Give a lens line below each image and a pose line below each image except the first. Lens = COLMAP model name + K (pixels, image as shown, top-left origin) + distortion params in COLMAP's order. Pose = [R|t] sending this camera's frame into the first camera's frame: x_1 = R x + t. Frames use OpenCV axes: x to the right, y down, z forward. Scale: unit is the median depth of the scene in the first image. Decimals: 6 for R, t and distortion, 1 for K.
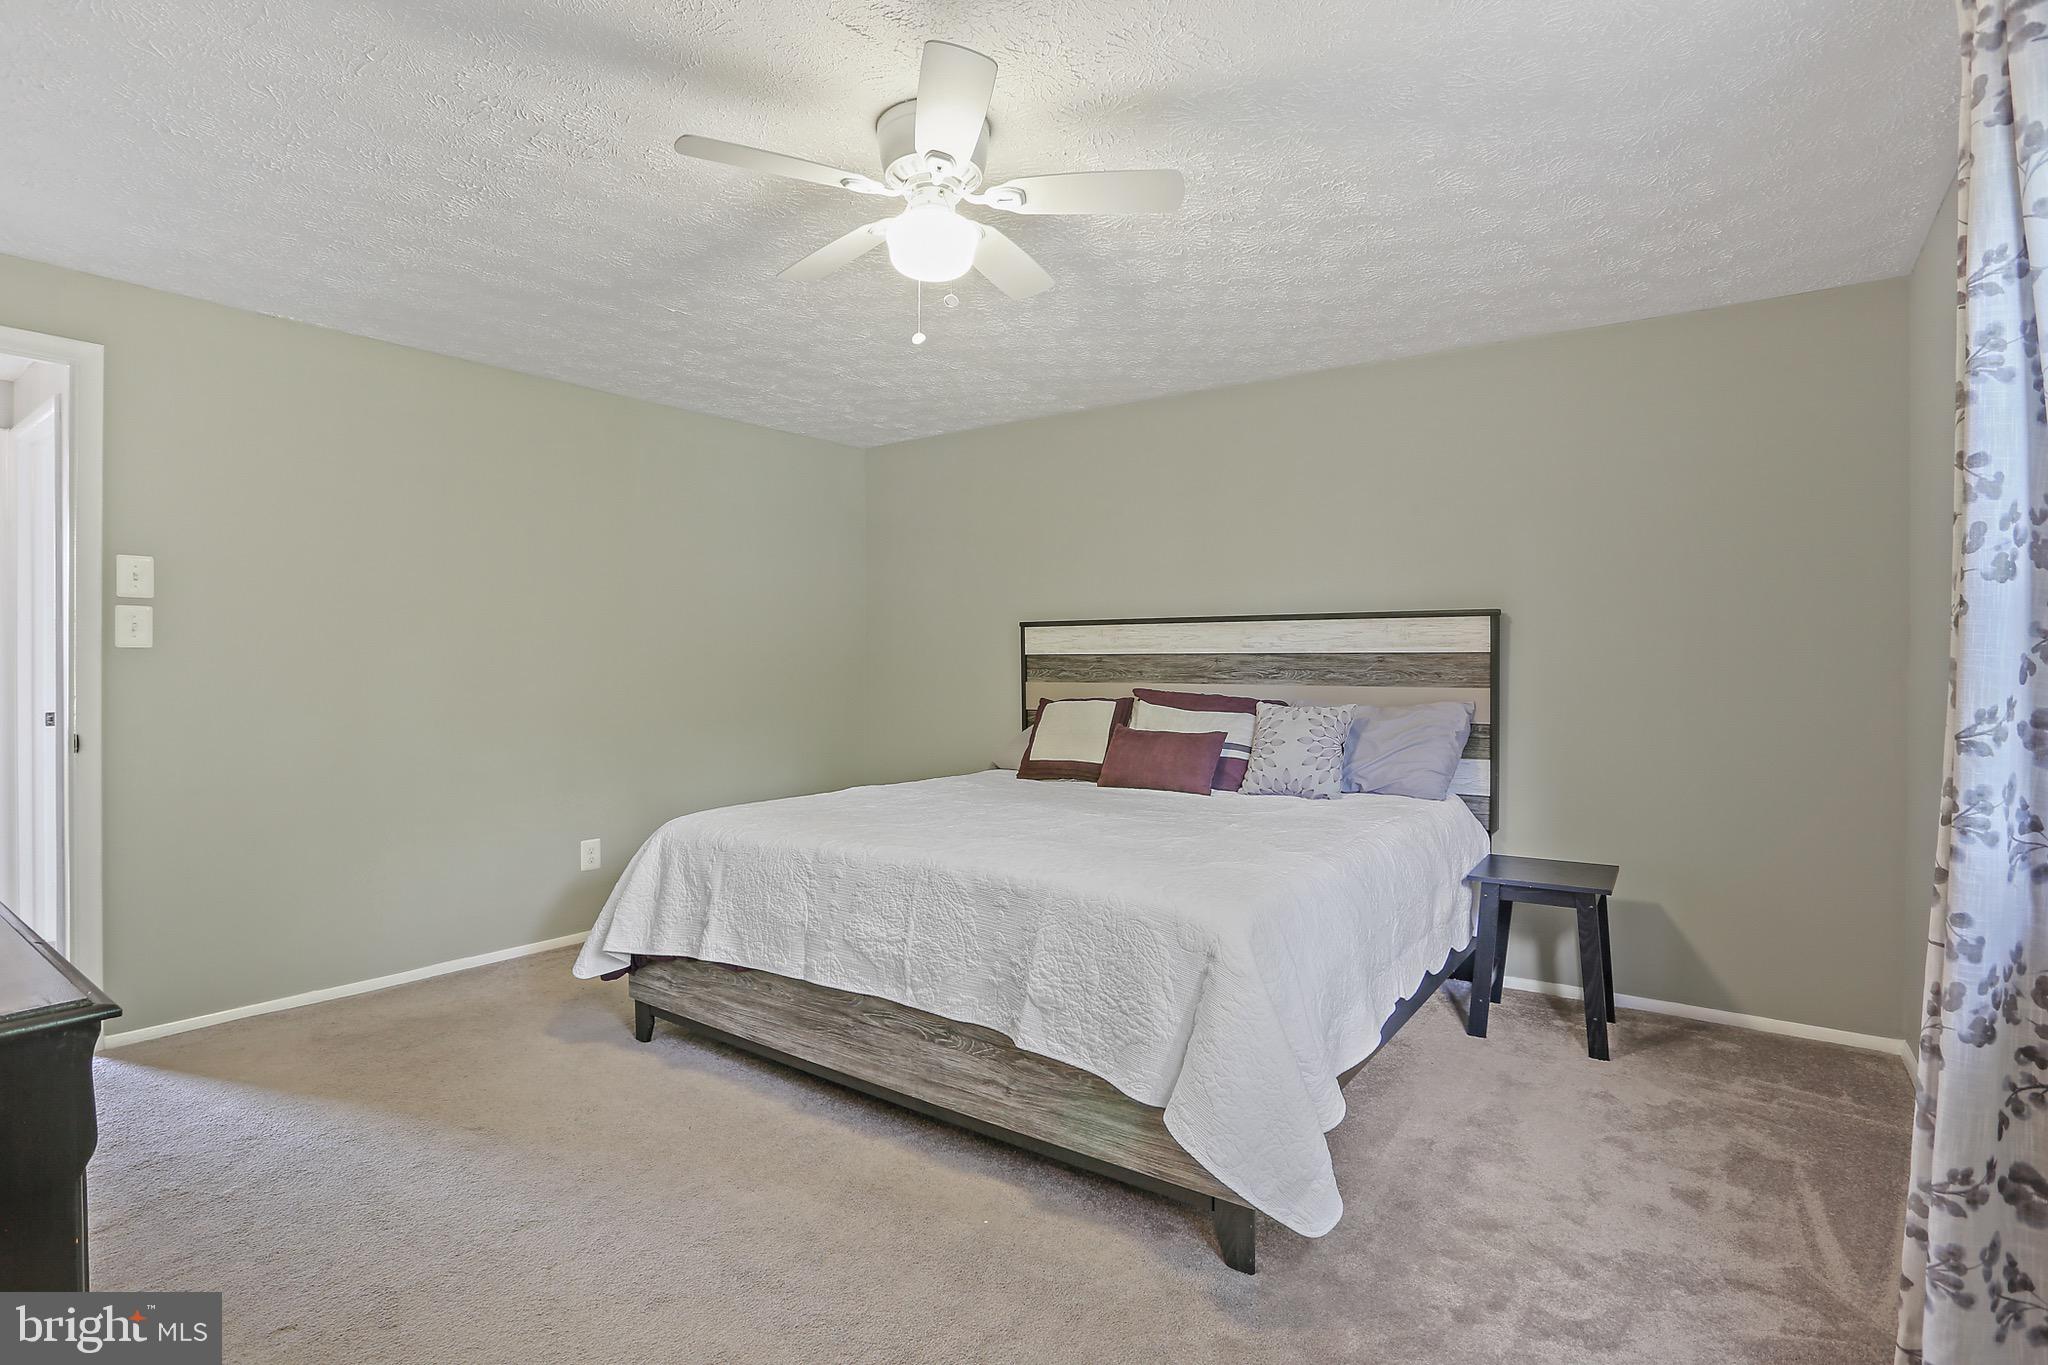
lens RADIAL K [[1023.9, 0, 1030.8], [0, 1023.9, 657.7], [0, 0, 1]] dist [-0.051361, 0.029984]
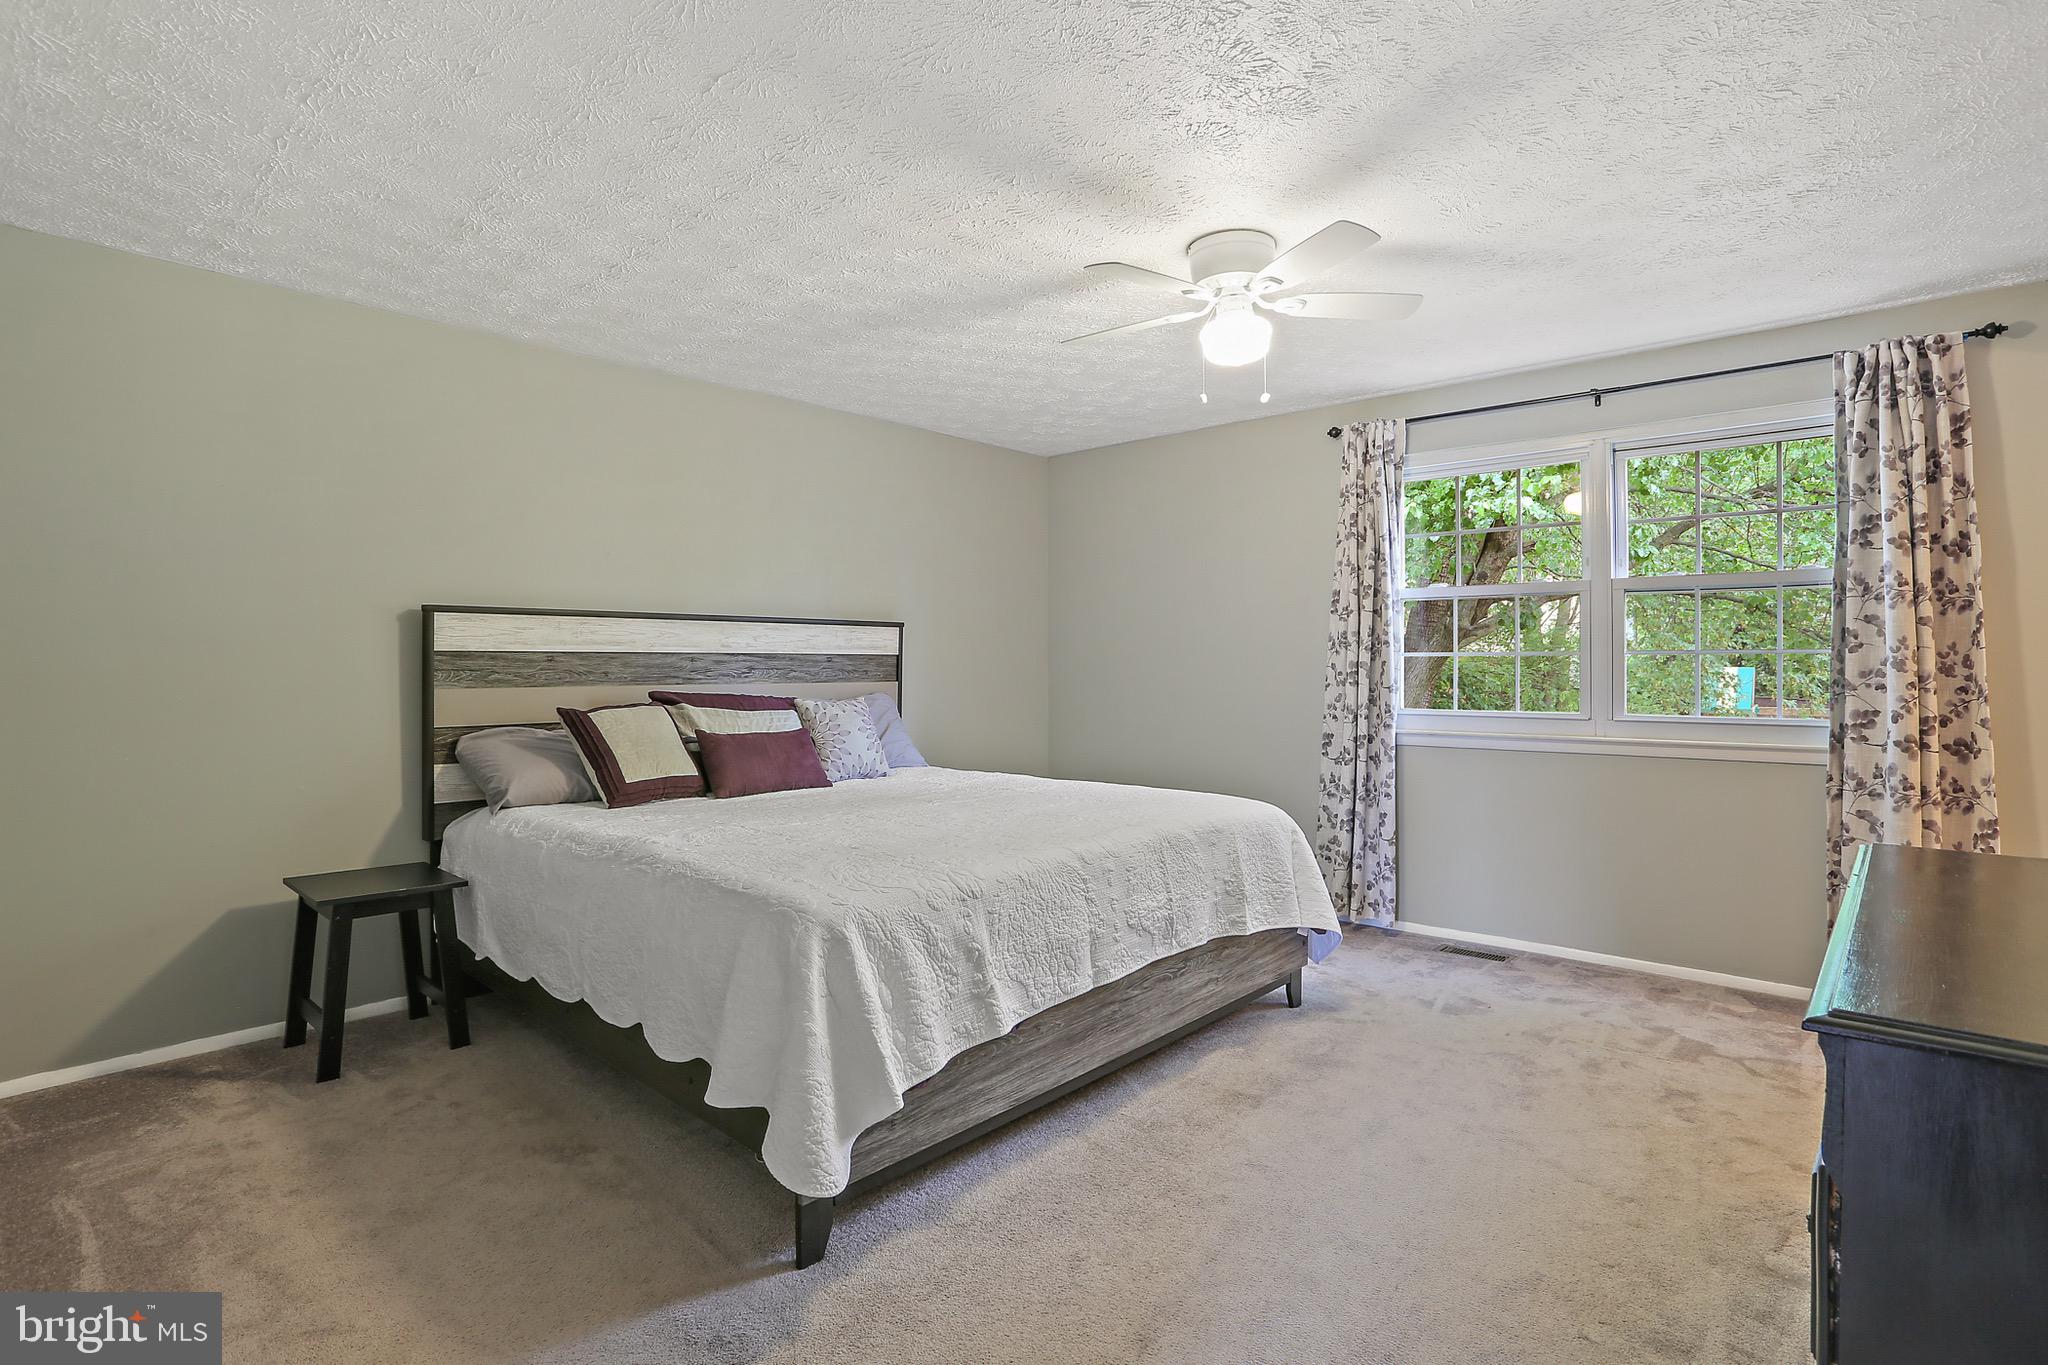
lens RADIAL K [[1023.9, 0, 1030.8], [0, 1023.9, 657.7], [0, 0, 1]] dist [-0.051361, 0.029984]
pose [[0.092087, 0.004931, 0.995739, -1.125482], [-0.004140, 0.999981, -0.004569, 0.005539], [-0.995742, -0.003702, 0.092105, 0.911417]]
